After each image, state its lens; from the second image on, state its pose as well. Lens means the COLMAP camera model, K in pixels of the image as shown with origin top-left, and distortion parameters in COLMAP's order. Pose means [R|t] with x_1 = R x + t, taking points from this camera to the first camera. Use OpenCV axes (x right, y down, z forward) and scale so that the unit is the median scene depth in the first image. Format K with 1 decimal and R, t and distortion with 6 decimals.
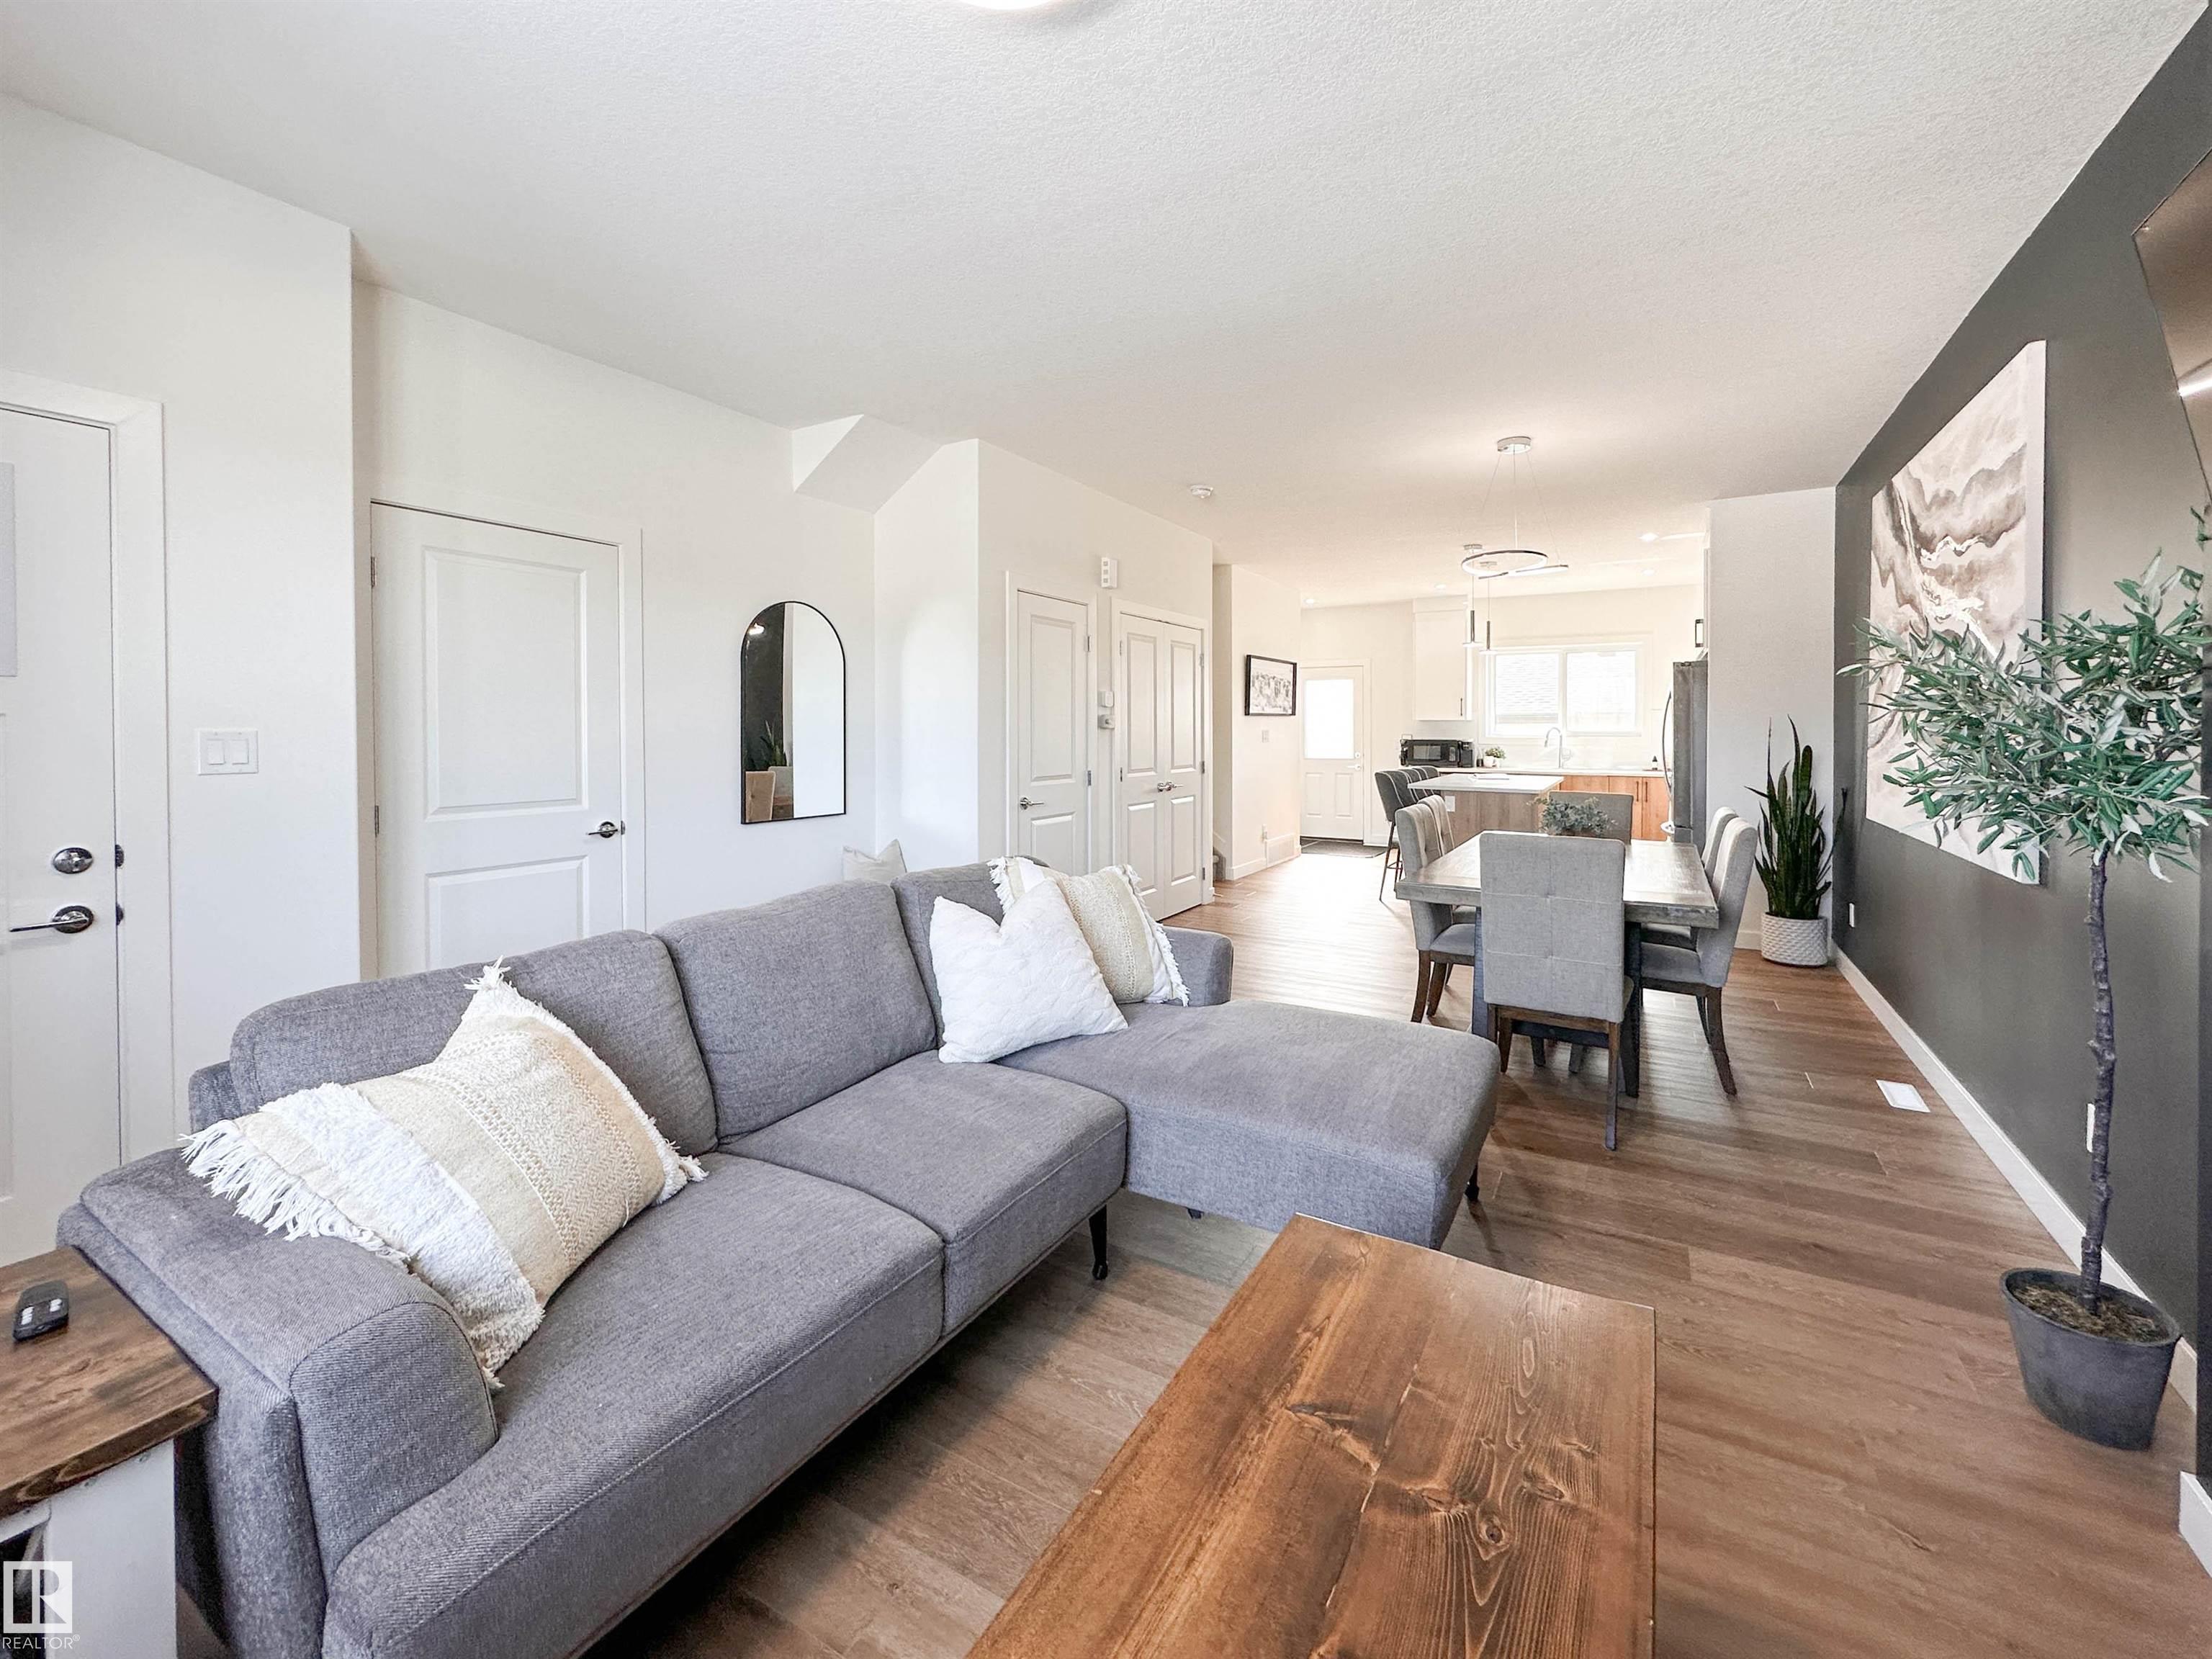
lens RADIAL K [[898.2, 0, 1109.6], [0, 898.2, 737.4], [0, 0, 1]] dist [0.000714, -0.000745]
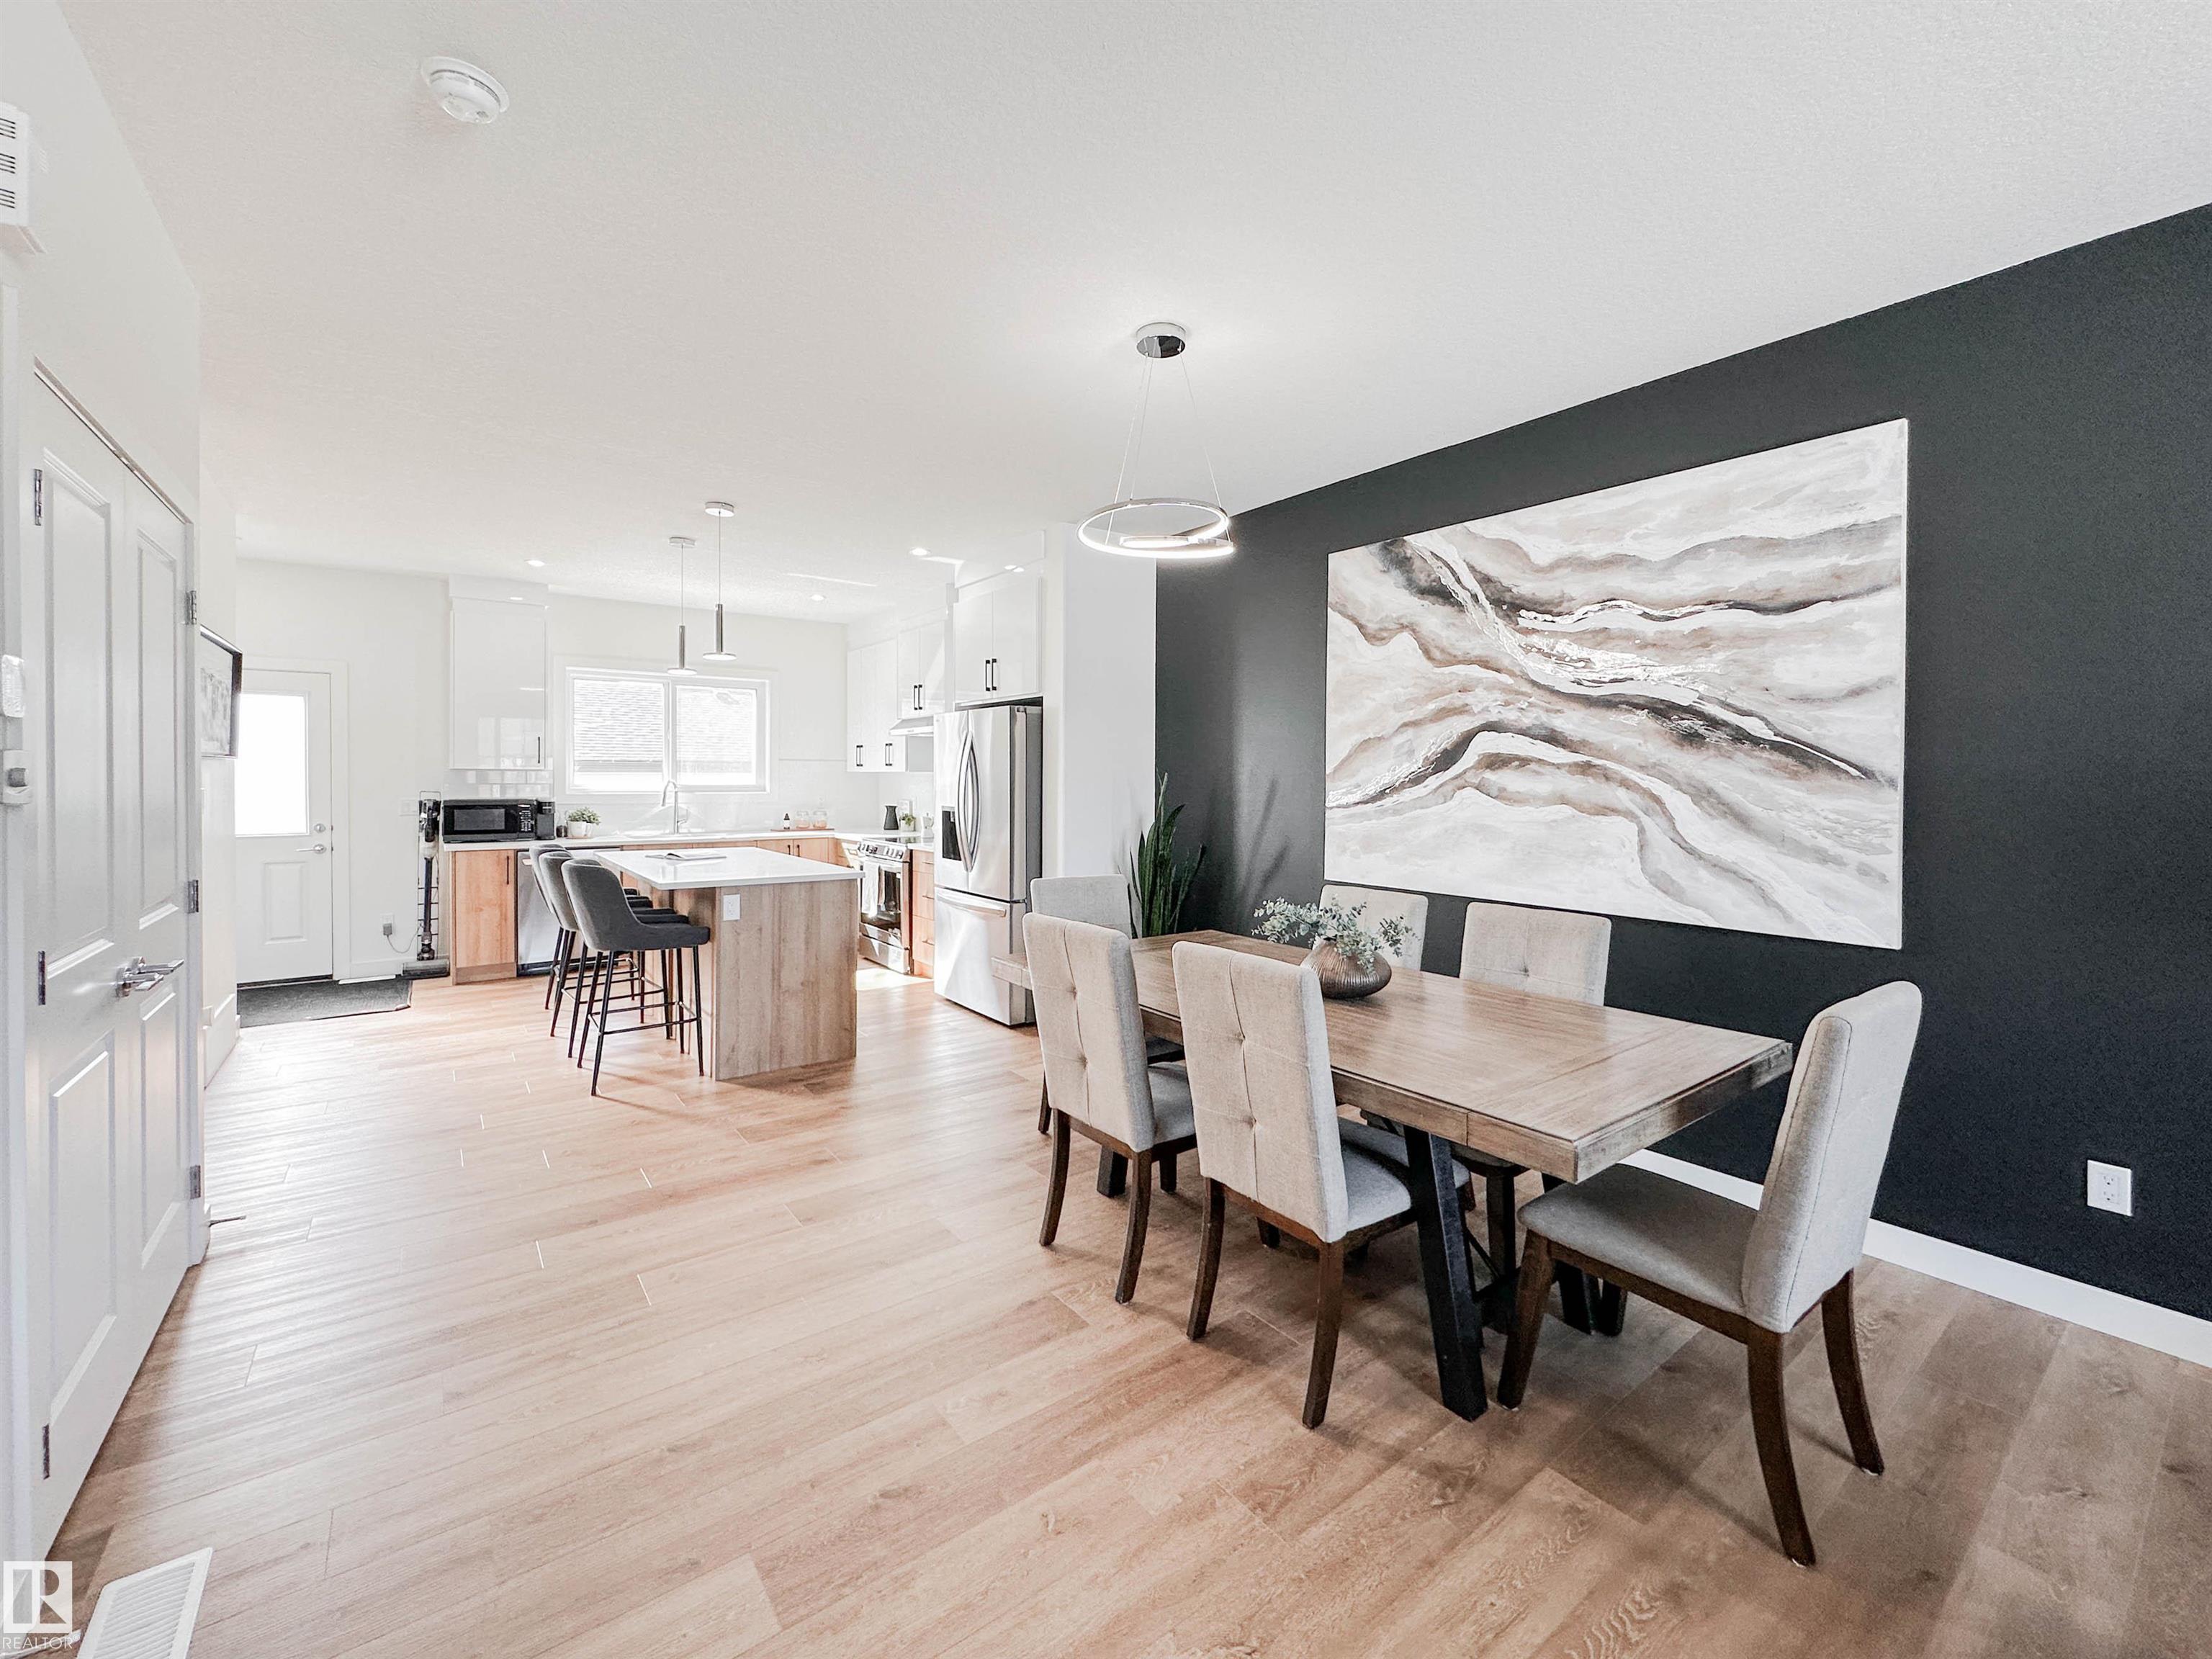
lens RADIAL K [[898.2, 0, 1112.8], [0, 898.2, 780.6], [0, 0, 1]] dist [0.000714, -0.000745]
pose [[0.361698, 0.001228, 0.932294, -0.121311], [0.003010, 0.999992, -0.002485, -0.013792], [-0.932290, 0.003705, 0.361692, 0.706650]]
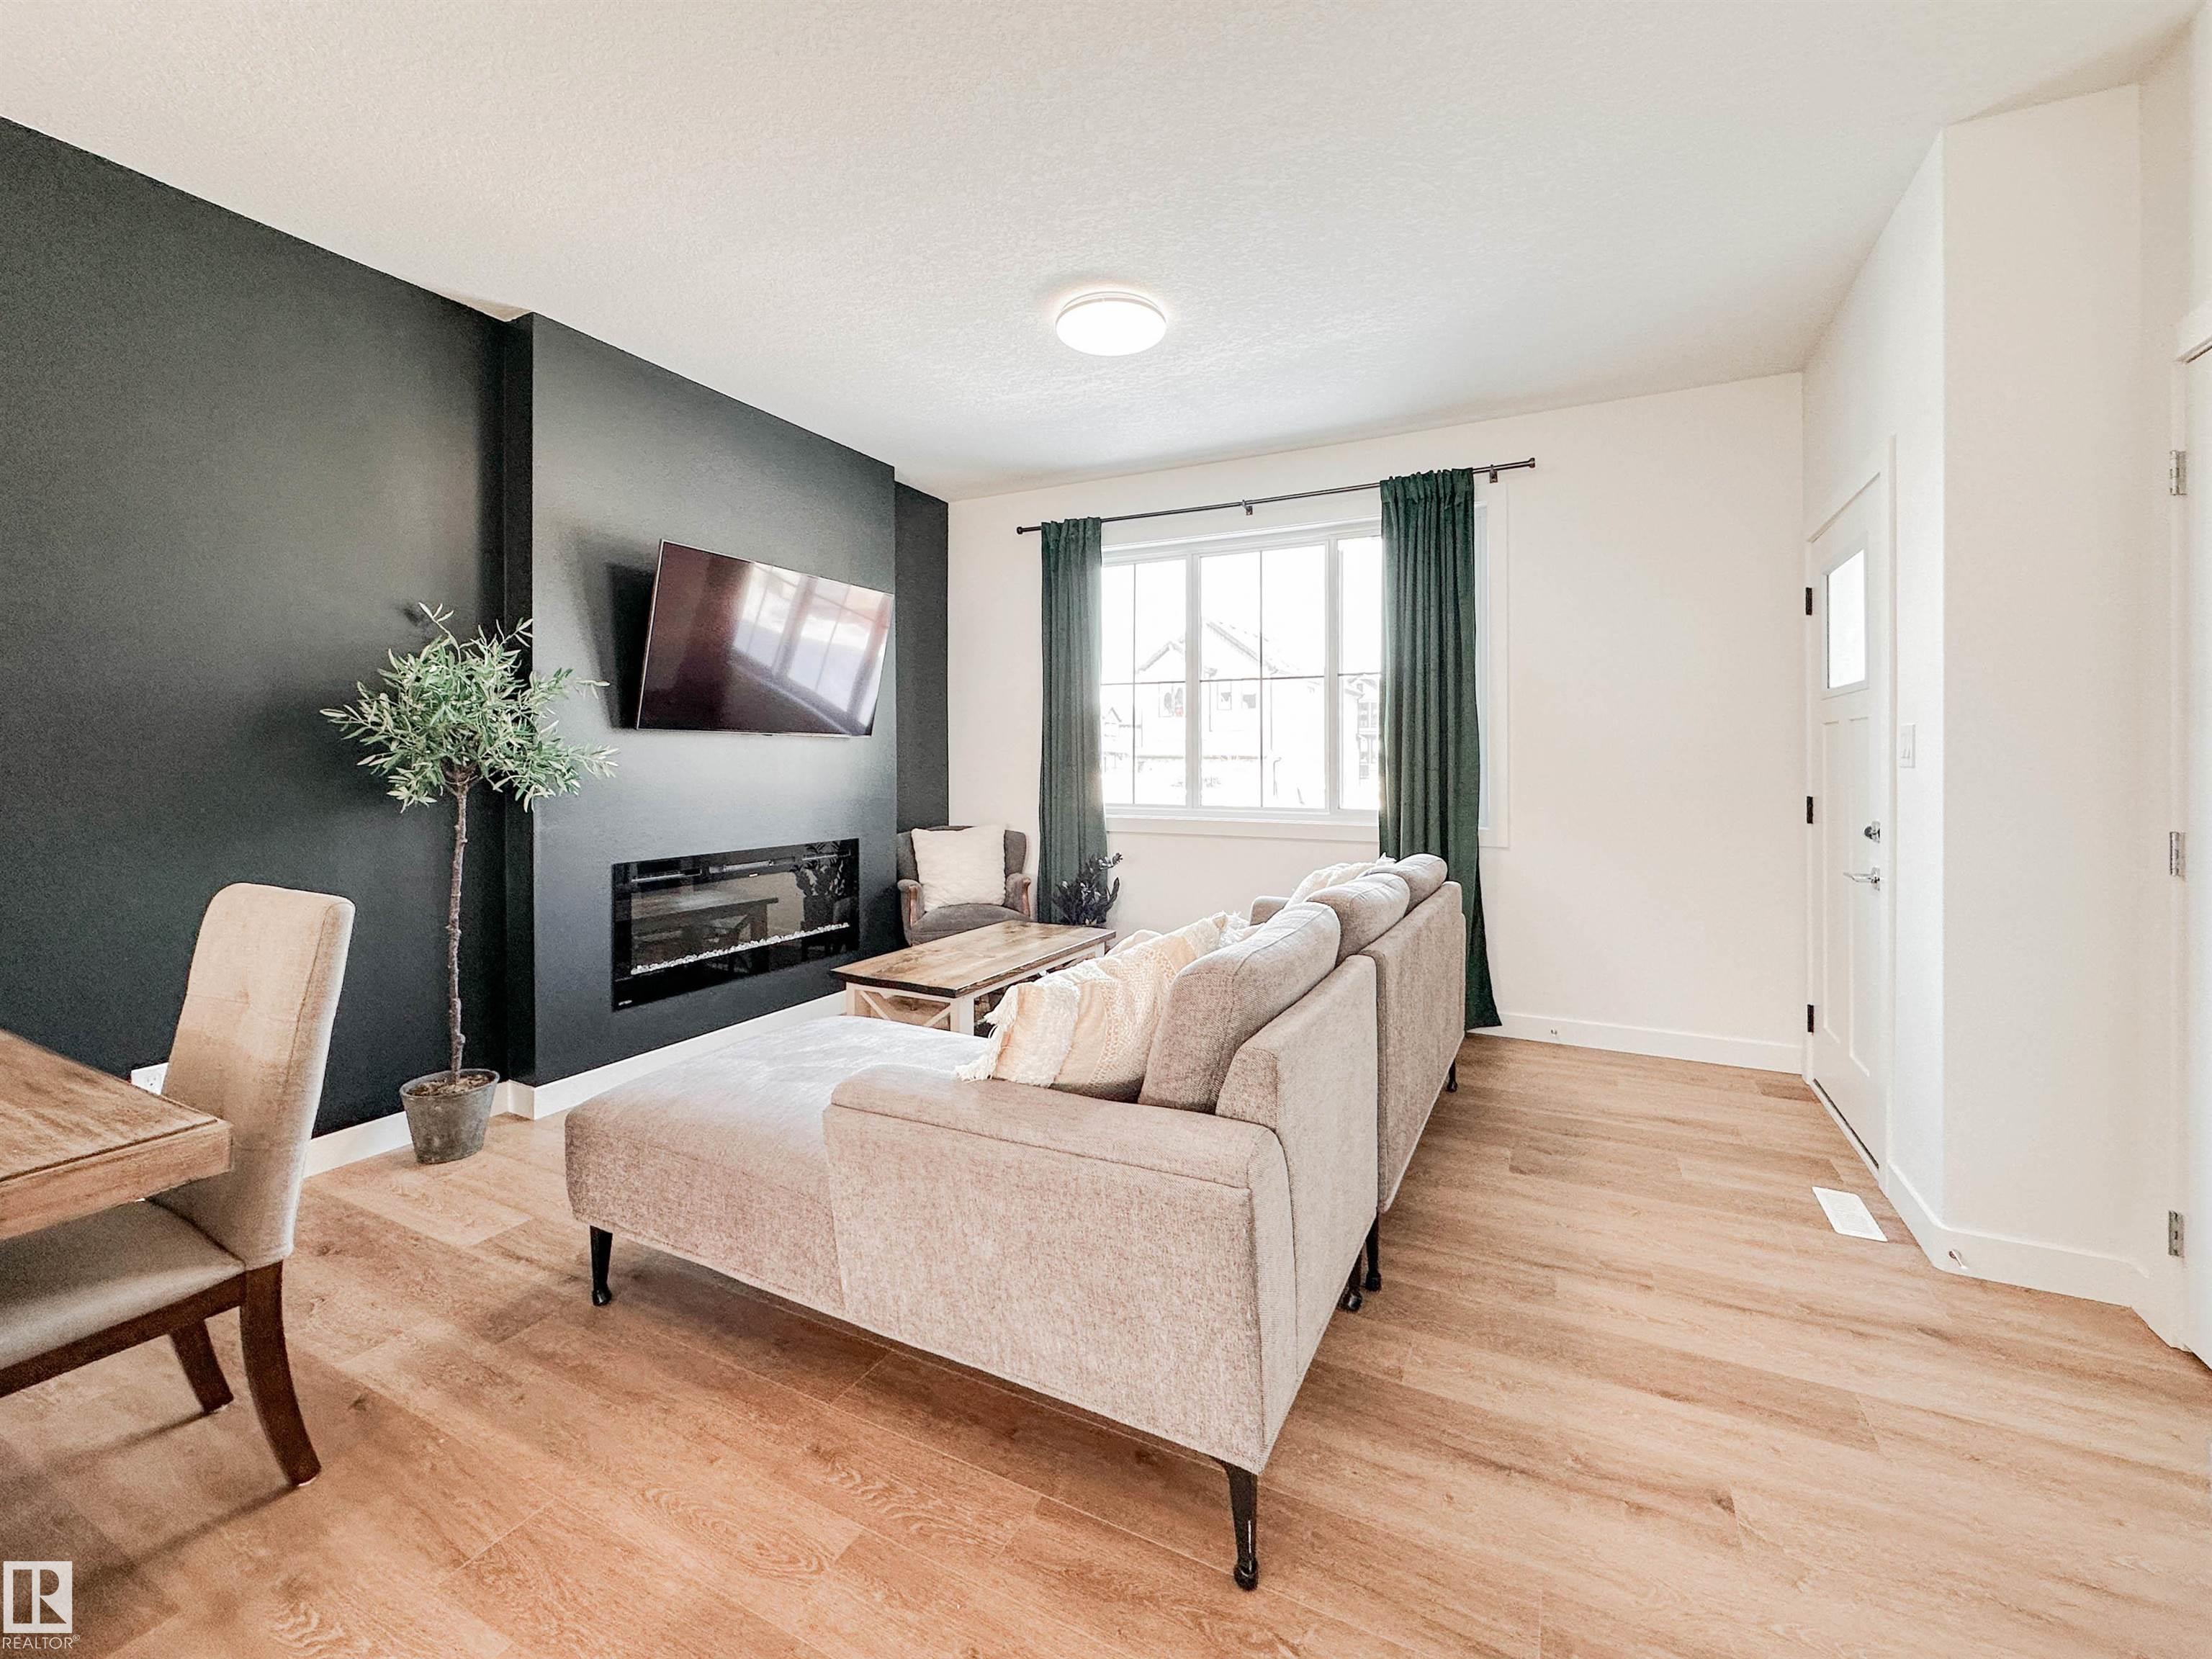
lens RADIAL K [[898.2, 0, 1123.5], [0, 898.2, 759.8], [0, 0, 1]] dist [0.000714, -0.000745]
pose [[-0.997190, -0.001178, -0.074900, -0.004725], [-0.002010, 0.999937, 0.011041, 0.011404], [0.074882, 0.011161, -0.997130, 0.895827]]
